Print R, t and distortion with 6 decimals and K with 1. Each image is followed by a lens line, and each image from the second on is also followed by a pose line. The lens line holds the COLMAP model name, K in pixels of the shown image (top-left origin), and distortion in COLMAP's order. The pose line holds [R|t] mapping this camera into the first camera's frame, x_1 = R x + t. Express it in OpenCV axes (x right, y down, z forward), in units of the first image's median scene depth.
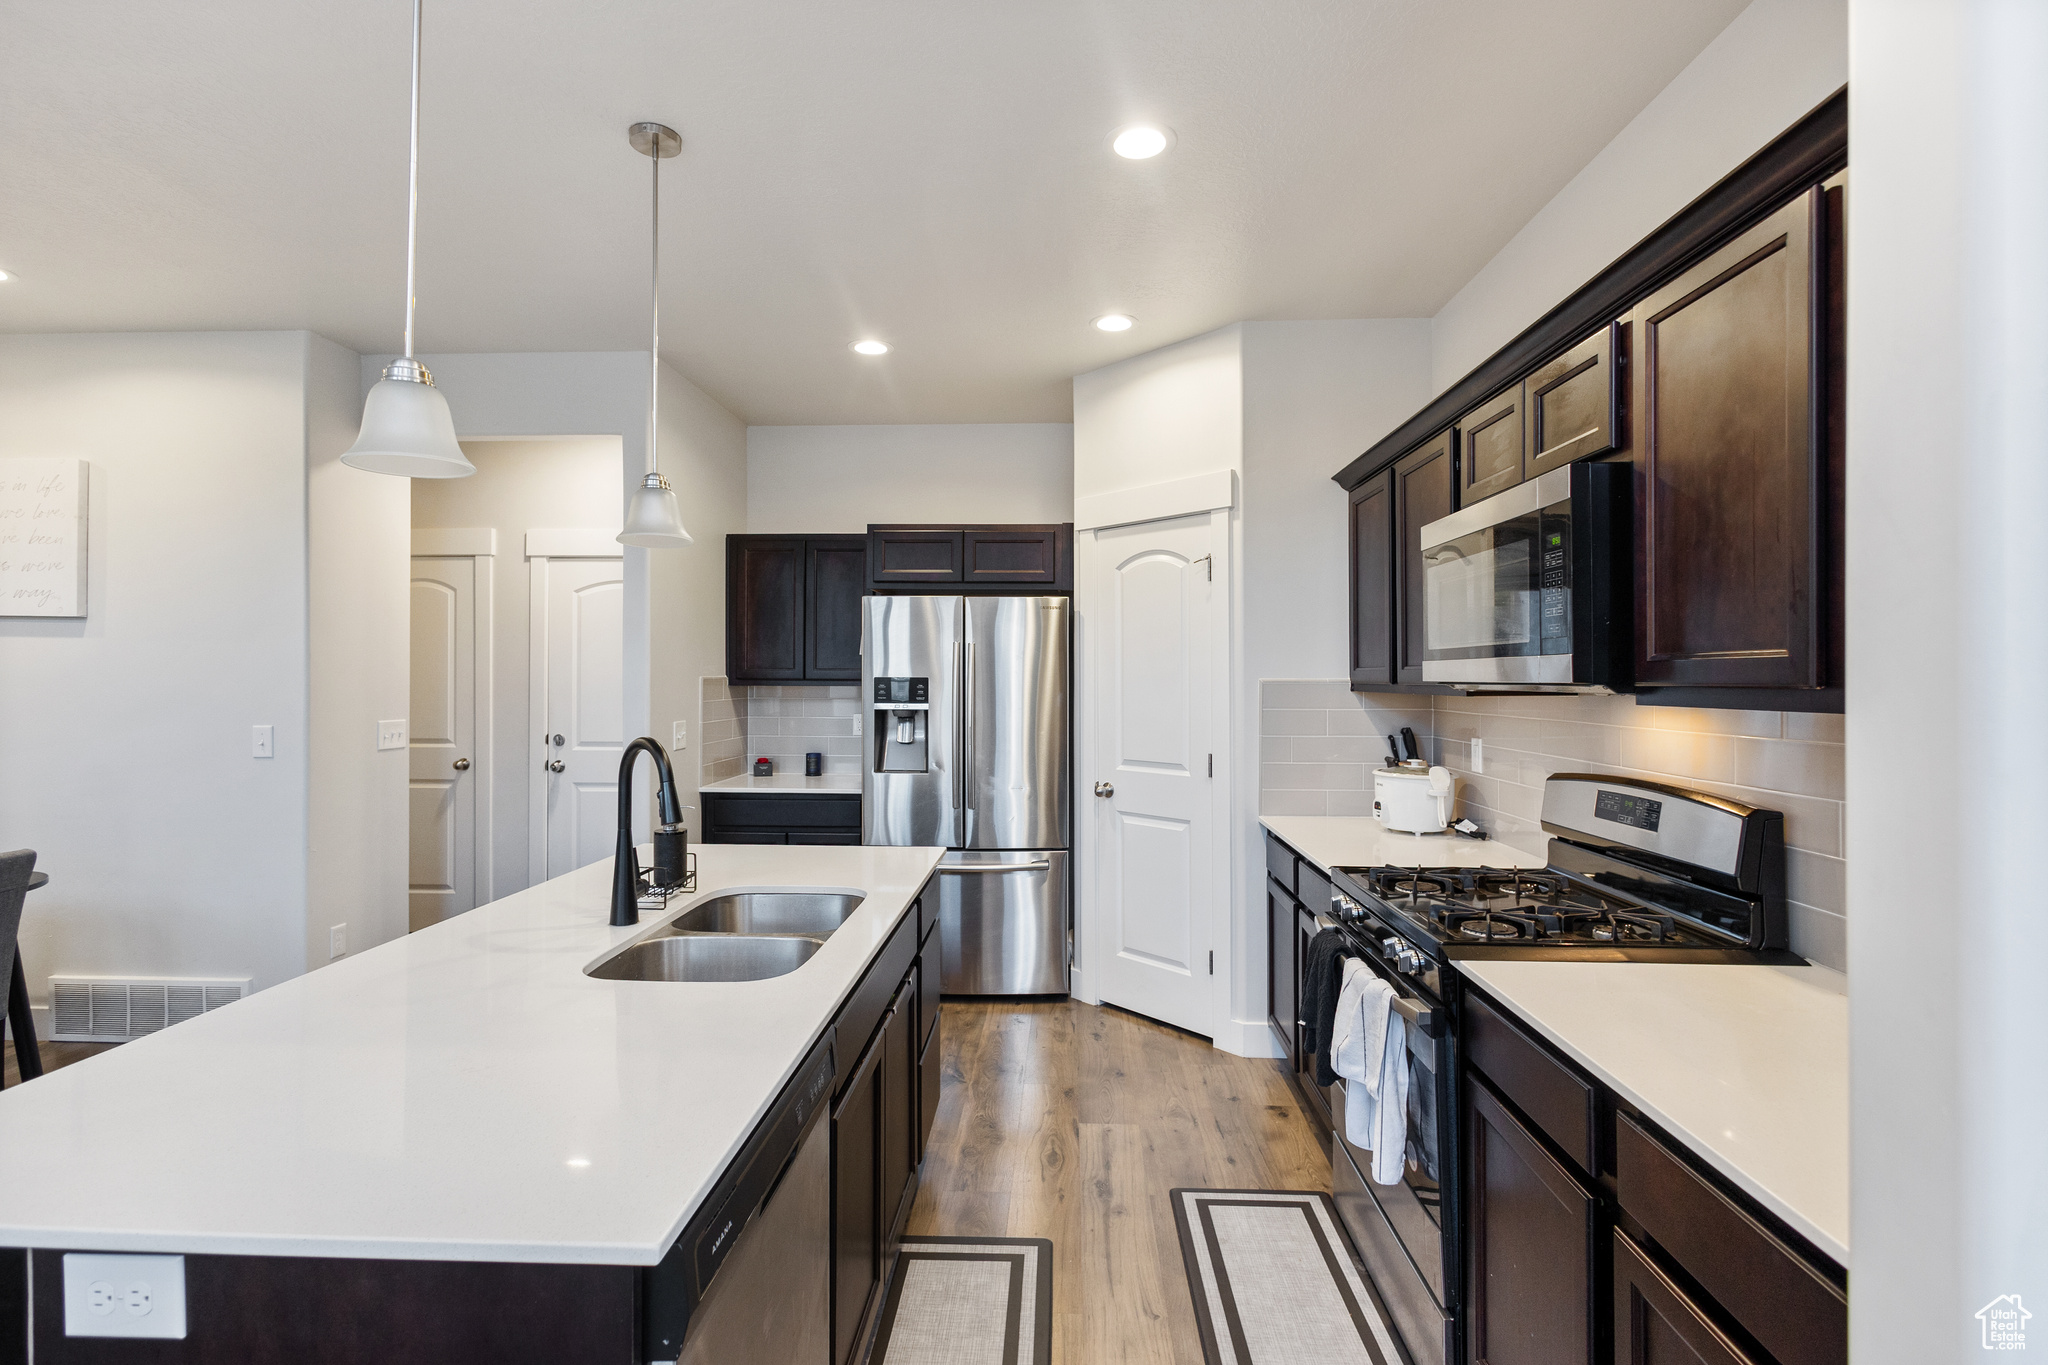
lens RADIAL K [[944.0, 0, 1032.5], [0, 944.0, 679.0], [0, 0, 1]] dist [0.012253, -0.005881]
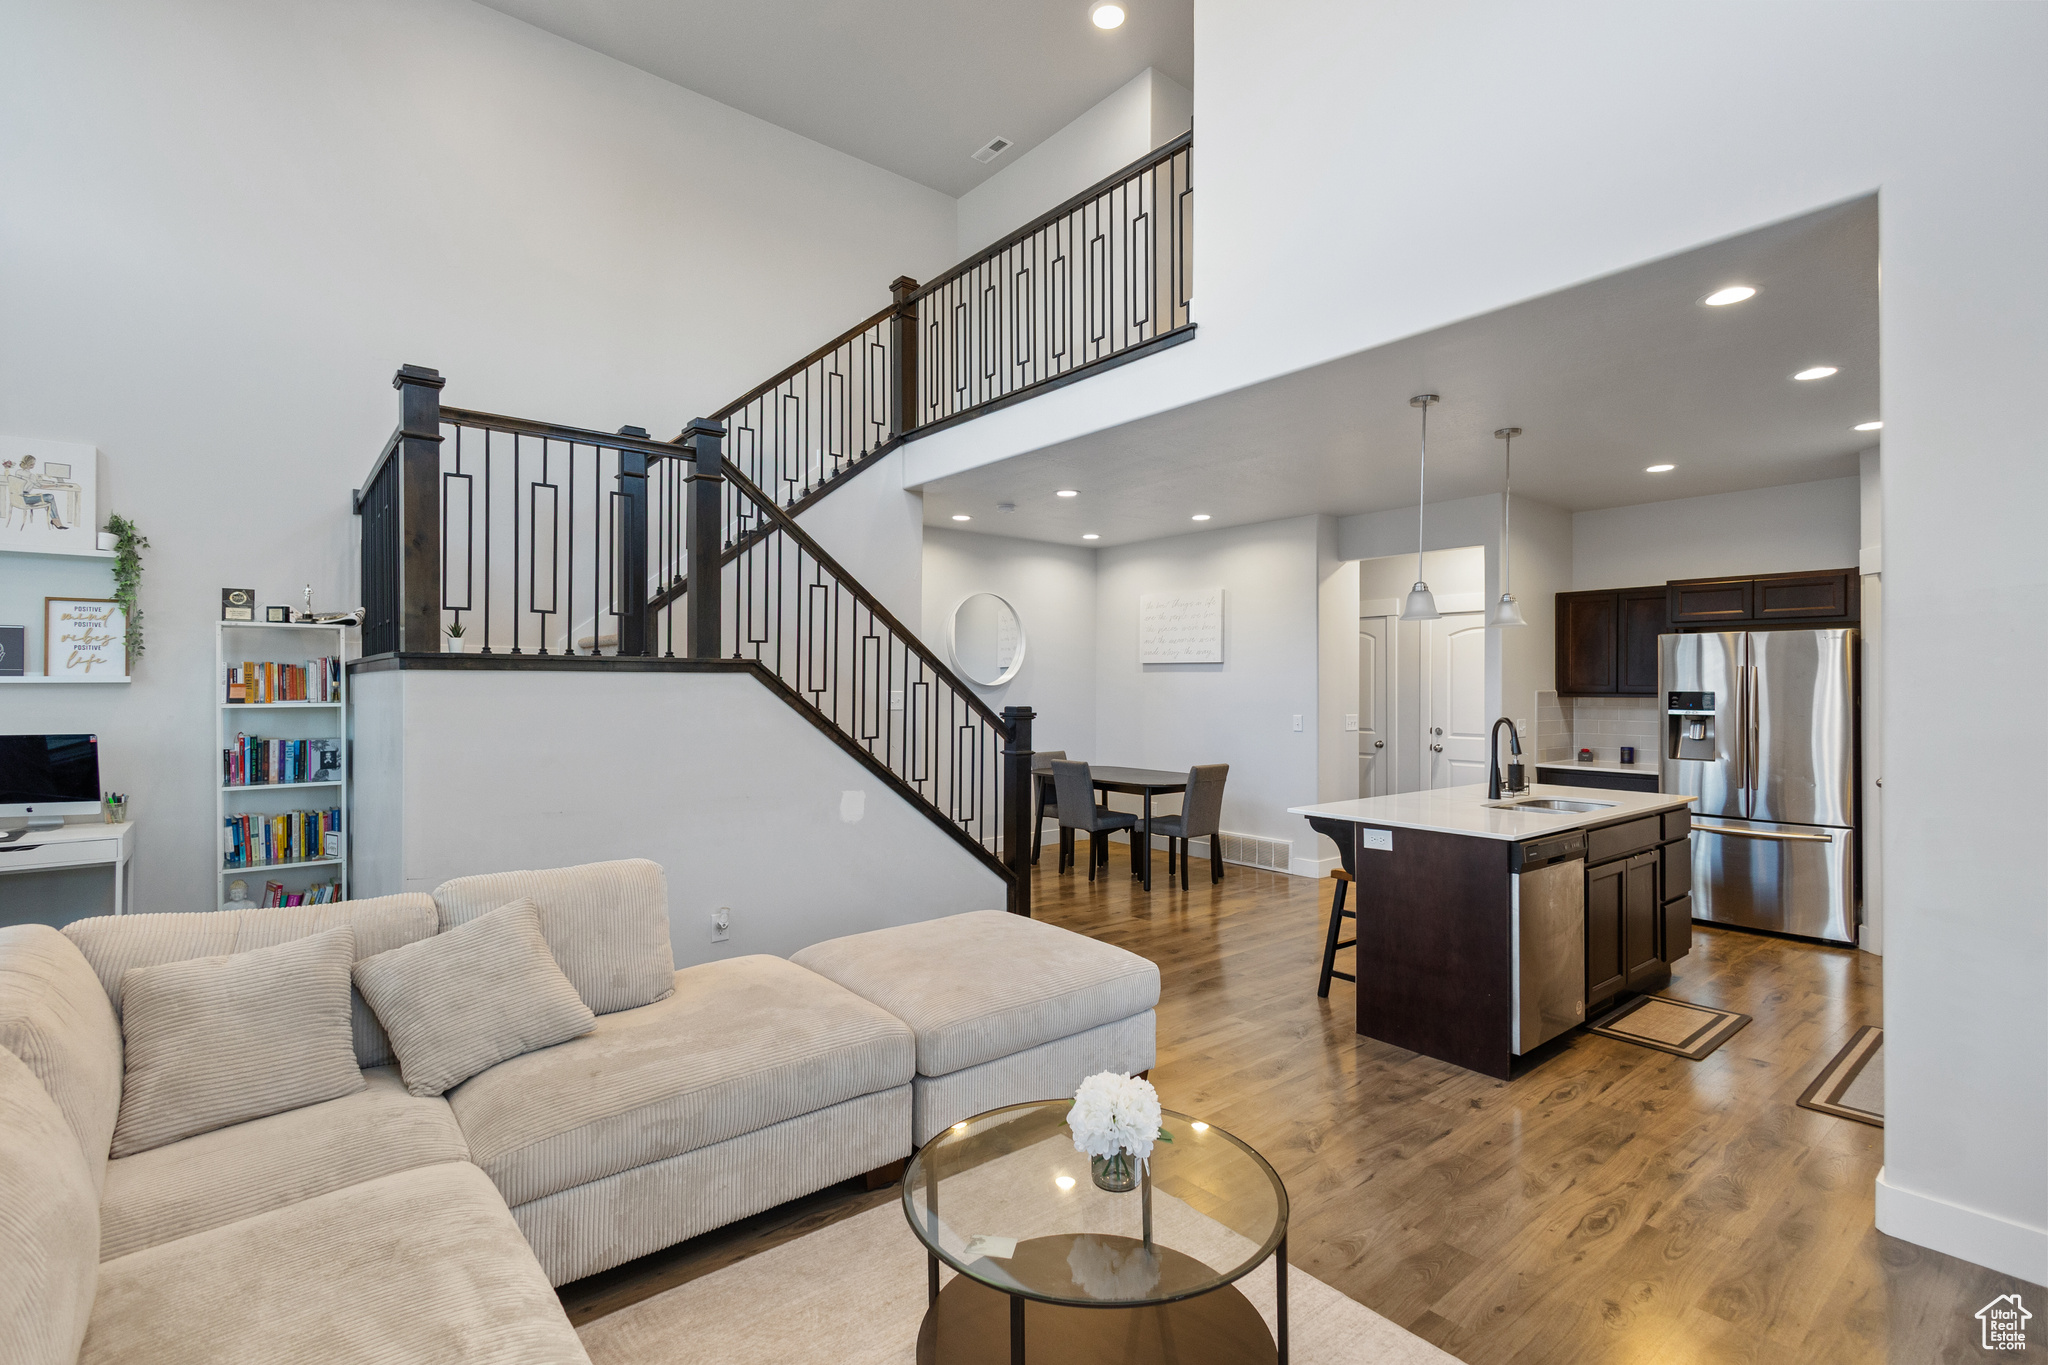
lens RADIAL K [[944.0, 0, 1008.6], [0, 944.0, 685.9], [0, 0, 1]] dist [0.012253, -0.005881]
pose [[0.655778, -0.001845, -0.754951, 0.259160], [-0.003407, 0.999980, -0.005403, 0.000697], [0.754946, 0.006115, 0.655758, -0.683796]]
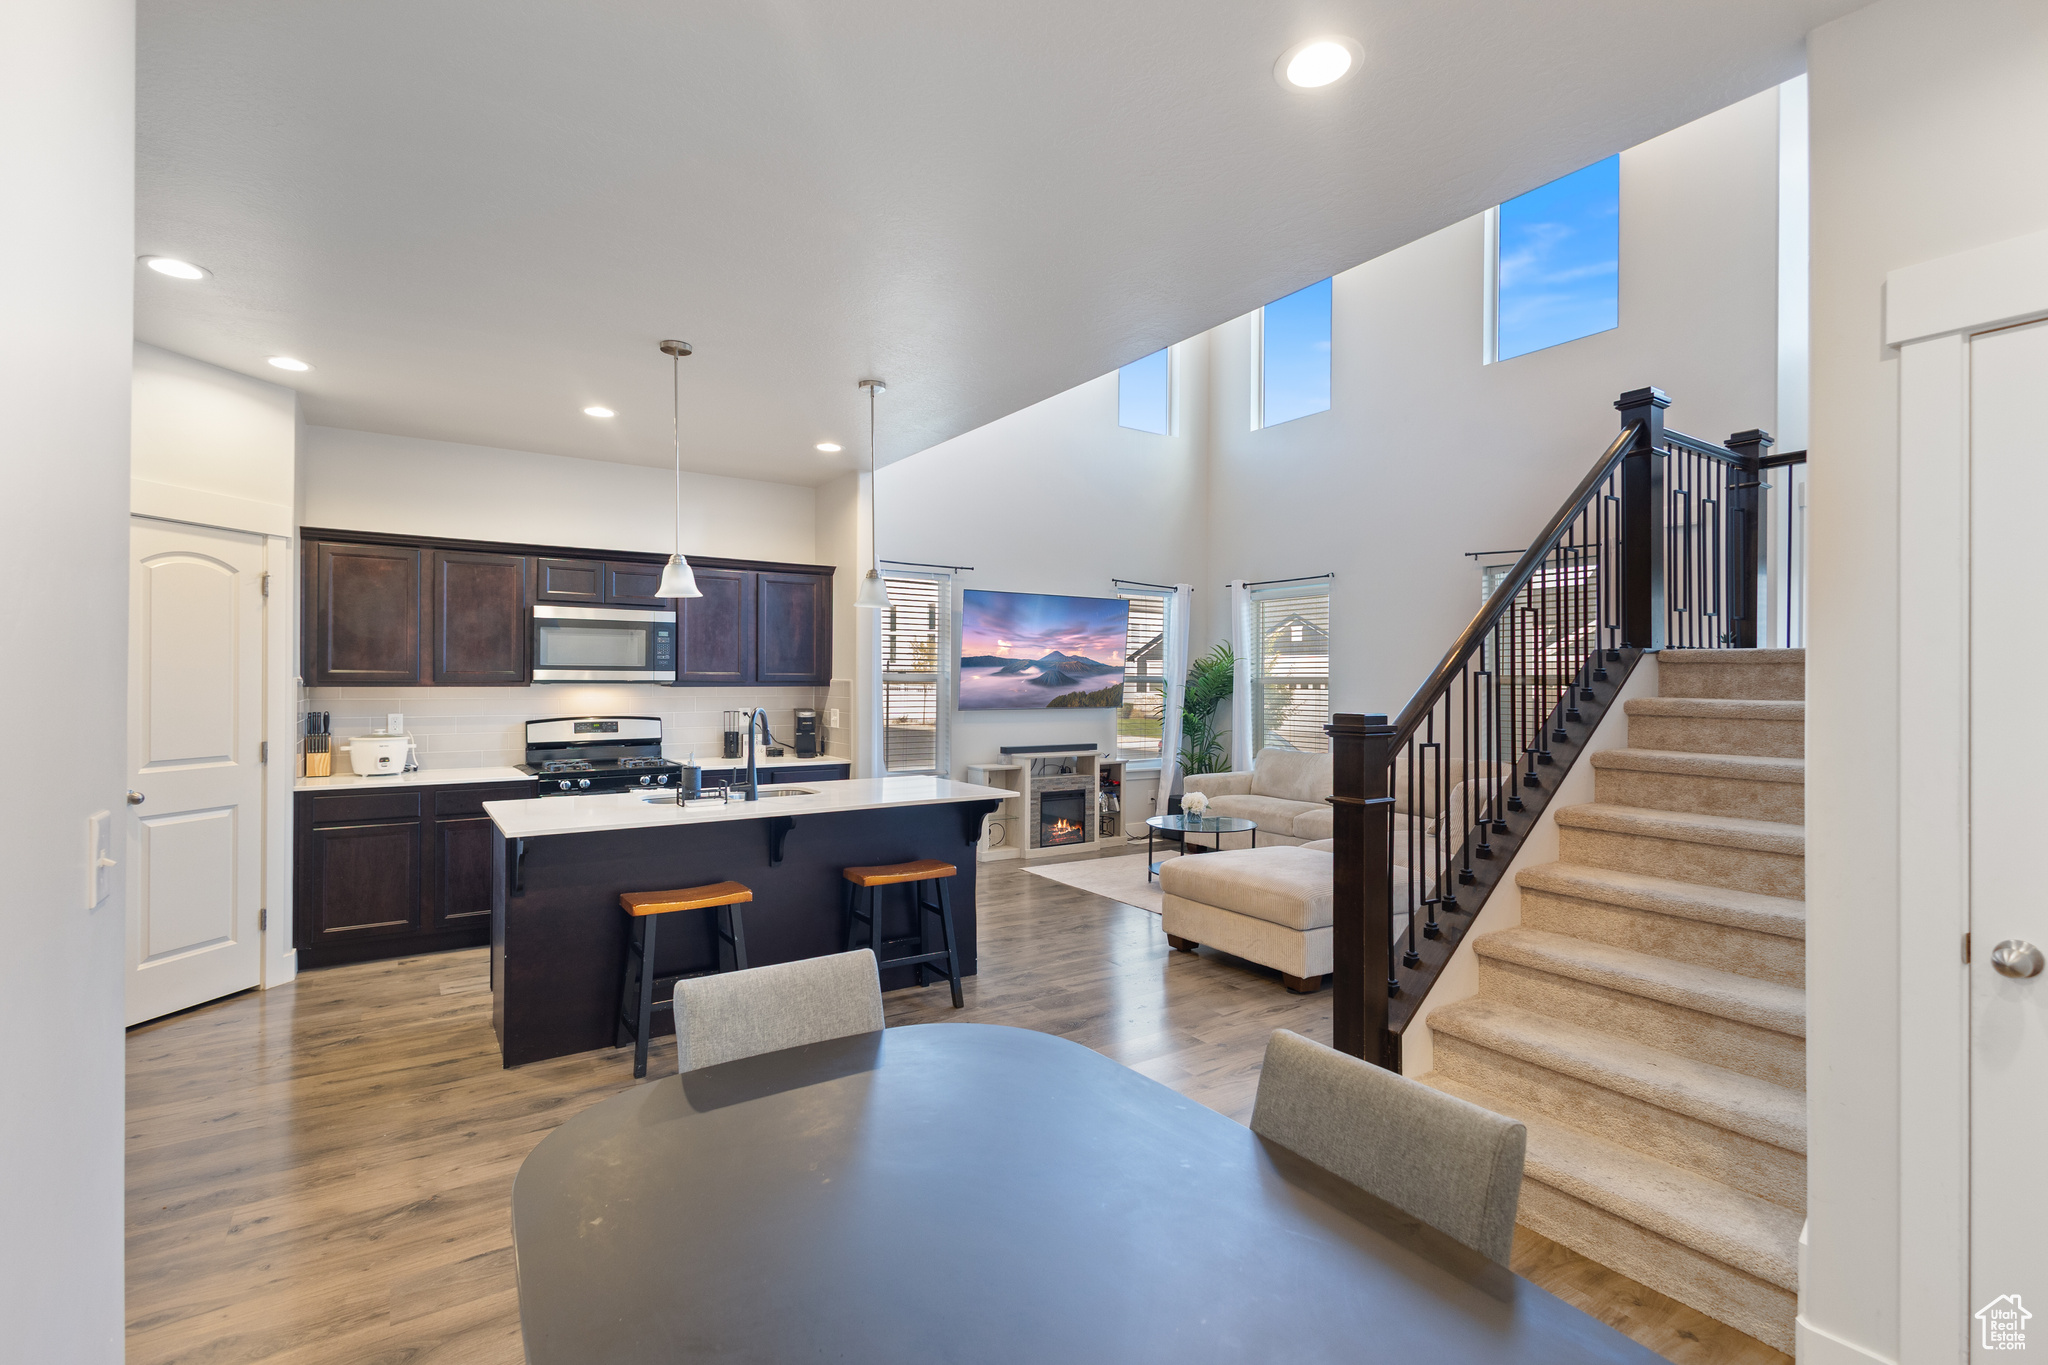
lens RADIAL K [[944.0, 0, 1086.3], [0, 944.0, 665.6], [0, 0, 1]] dist [0.012253, -0.005881]
pose [[-0.642600, 0.008143, 0.766158, -1.215313], [-0.005379, 0.999871, -0.015138, -0.002830], [-0.766183, -0.013849, -0.642473, 0.866916]]
